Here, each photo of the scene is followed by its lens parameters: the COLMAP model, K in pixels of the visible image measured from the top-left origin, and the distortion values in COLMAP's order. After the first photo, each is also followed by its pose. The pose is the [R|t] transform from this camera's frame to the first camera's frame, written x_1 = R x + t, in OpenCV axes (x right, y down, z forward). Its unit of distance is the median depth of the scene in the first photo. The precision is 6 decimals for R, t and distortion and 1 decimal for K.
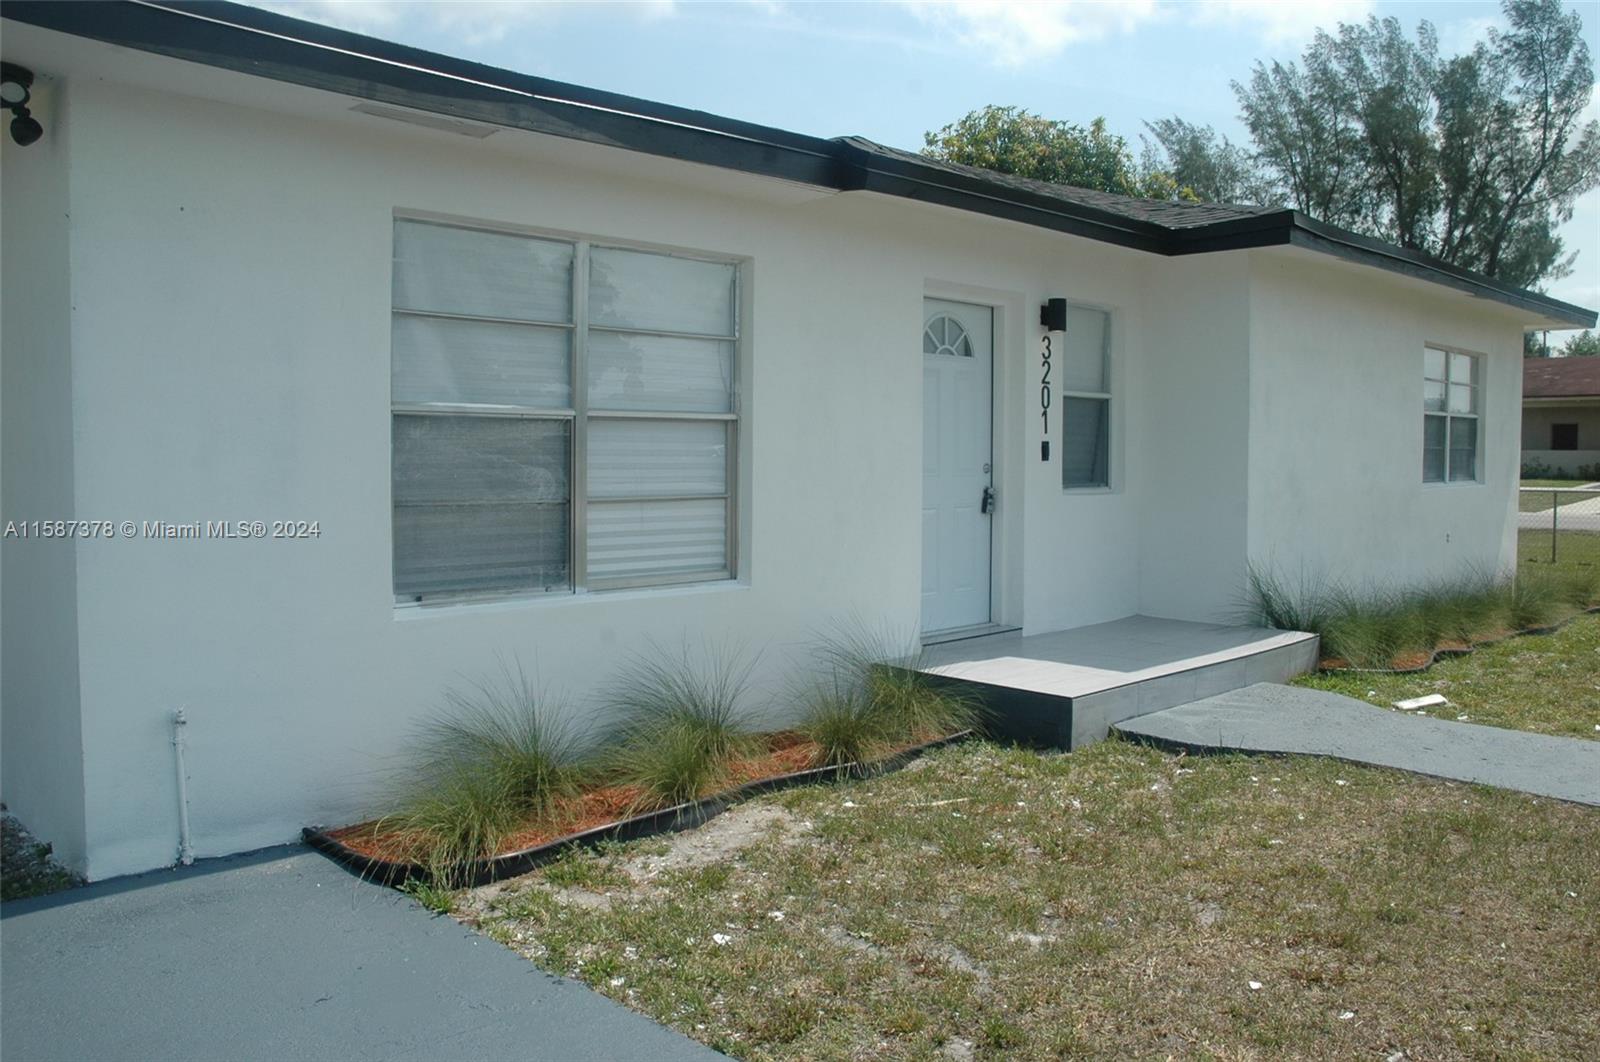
lens RADIAL K [[1238.5, 0, 800.0], [0, 1238.5, 531.0], [0, 0, 1]] dist [-0.175766, 0.167824]
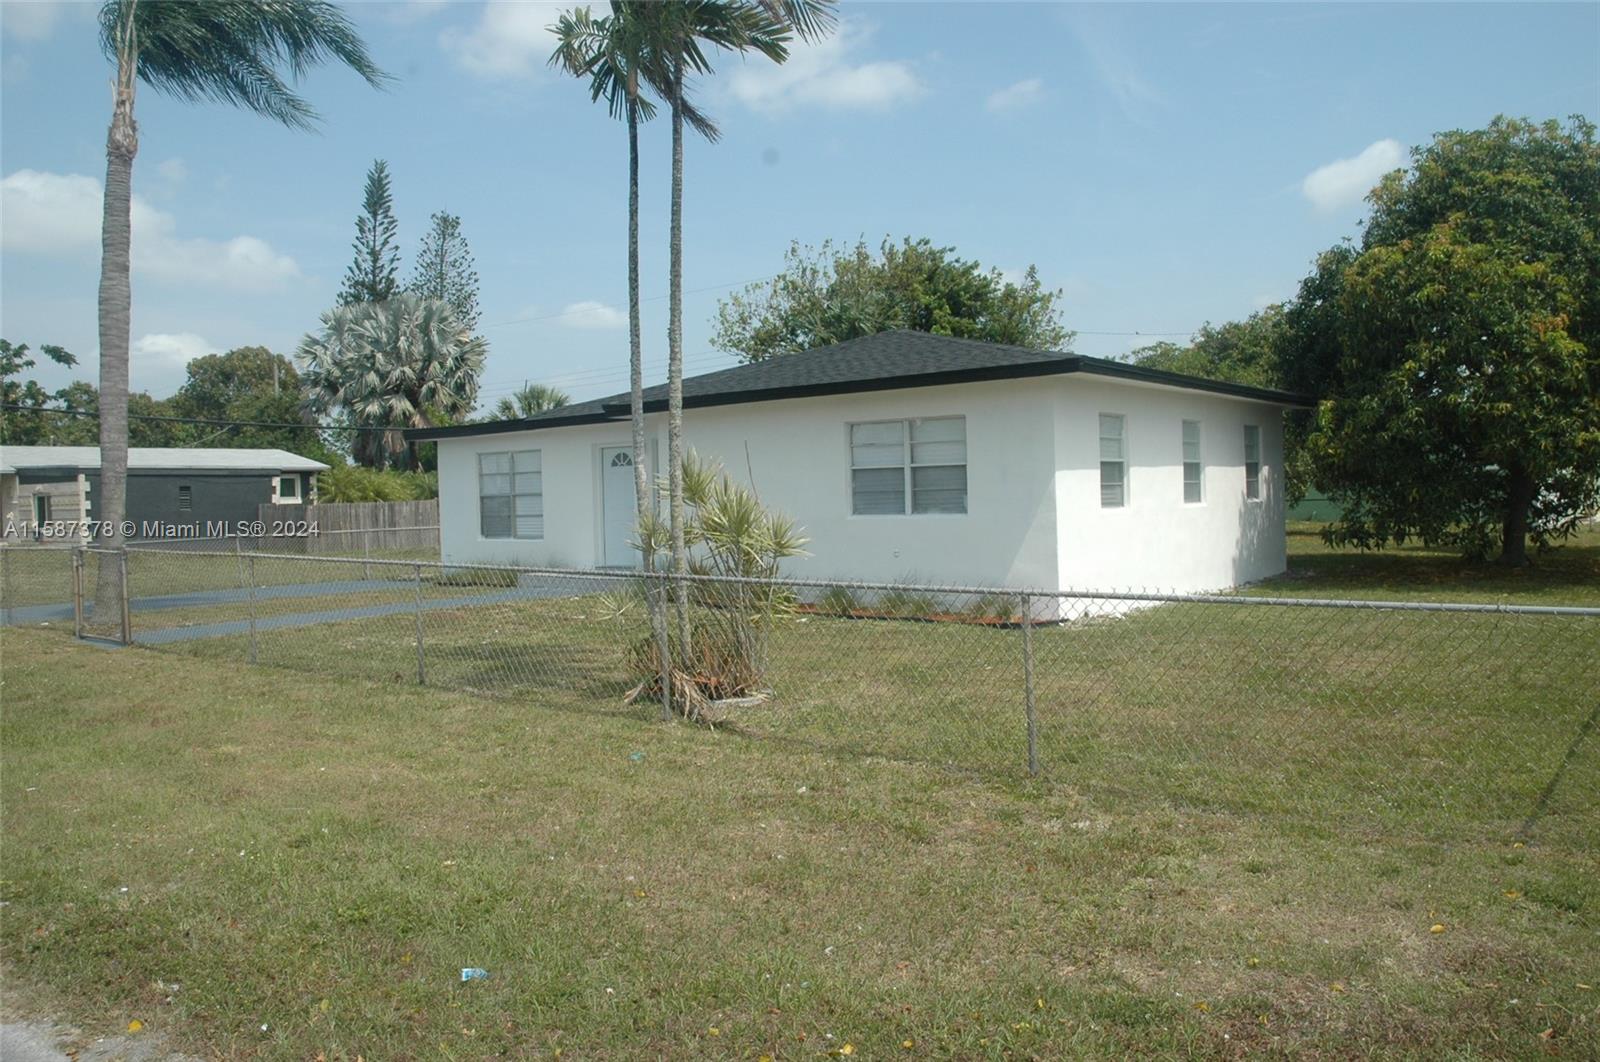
lens RADIAL K [[1254.9, 0, 800.0], [0, 1254.9, 531.0], [0, 0, 1]] dist [-0.177198, 0.179965]
pose [[0.135516, 0.021081, -0.990551, 3.664830], [-0.042704, 0.998969, 0.015418, -0.072058], [0.989854, 0.040211, 0.136277, 1.260163]]
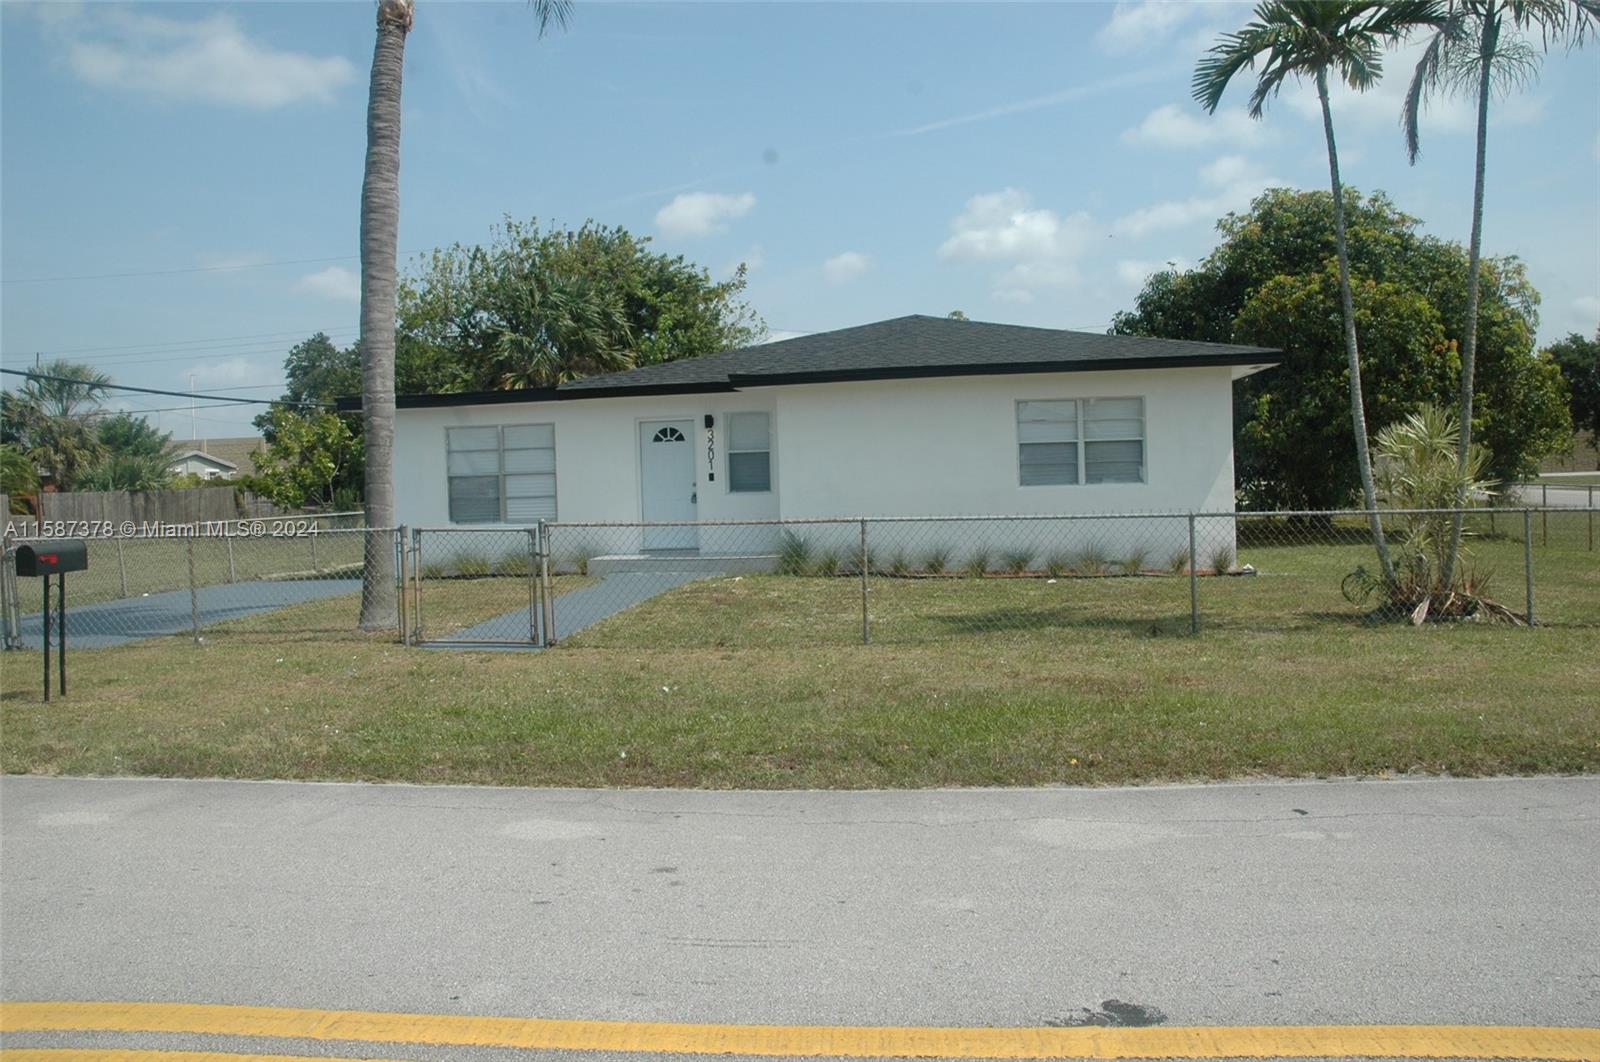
lens RADIAL K [[1238.5, 0, 800.0], [0, 1238.5, 531.0], [0, 0, 1]] dist [-0.175766, 0.167824]
pose [[0.623547, 0.013194, -0.781674, 2.879112], [-0.020334, 0.999793, 0.000656, 0.047101], [0.781521, 0.015485, 0.623686, -0.500593]]
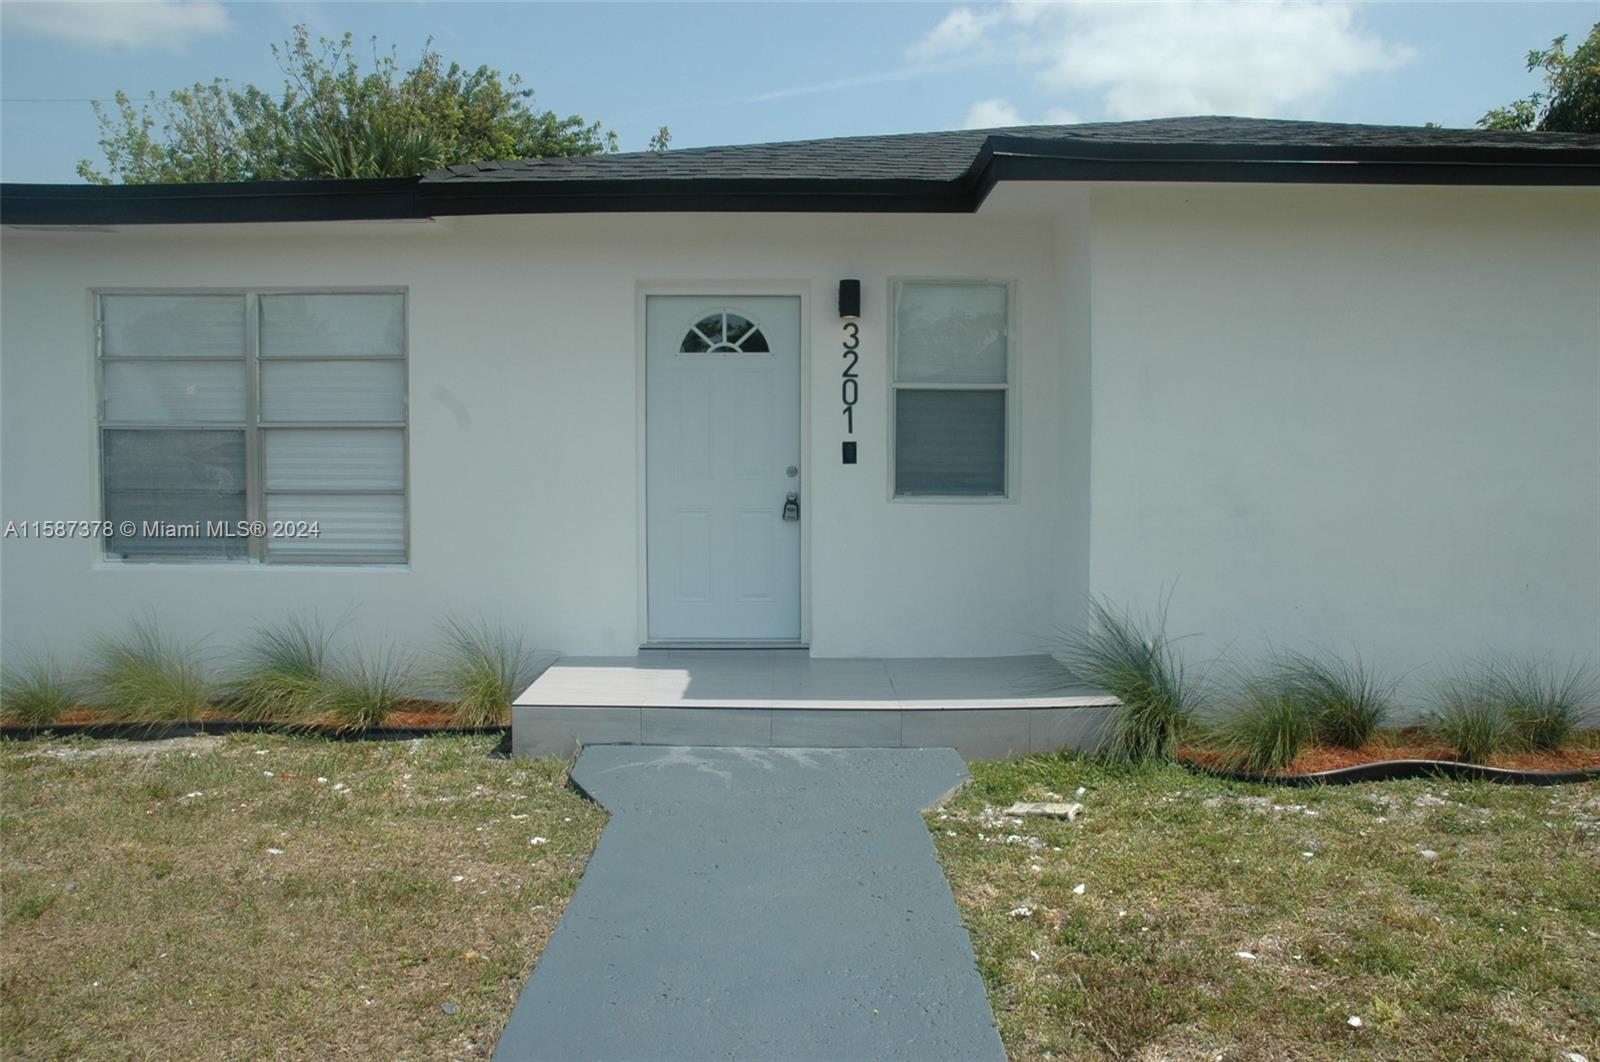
lens RADIAL K [[1254.9, 0, 800.0], [0, 1254.9, 531.0], [0, 0, 1]] dist [-0.177198, 0.179965]
pose [[0.734787, 0.037475, -0.677262, 1.022171], [-0.045322, 0.998954, 0.006104, -0.016030], [0.676782, 0.026210, 0.735717, 0.403945]]
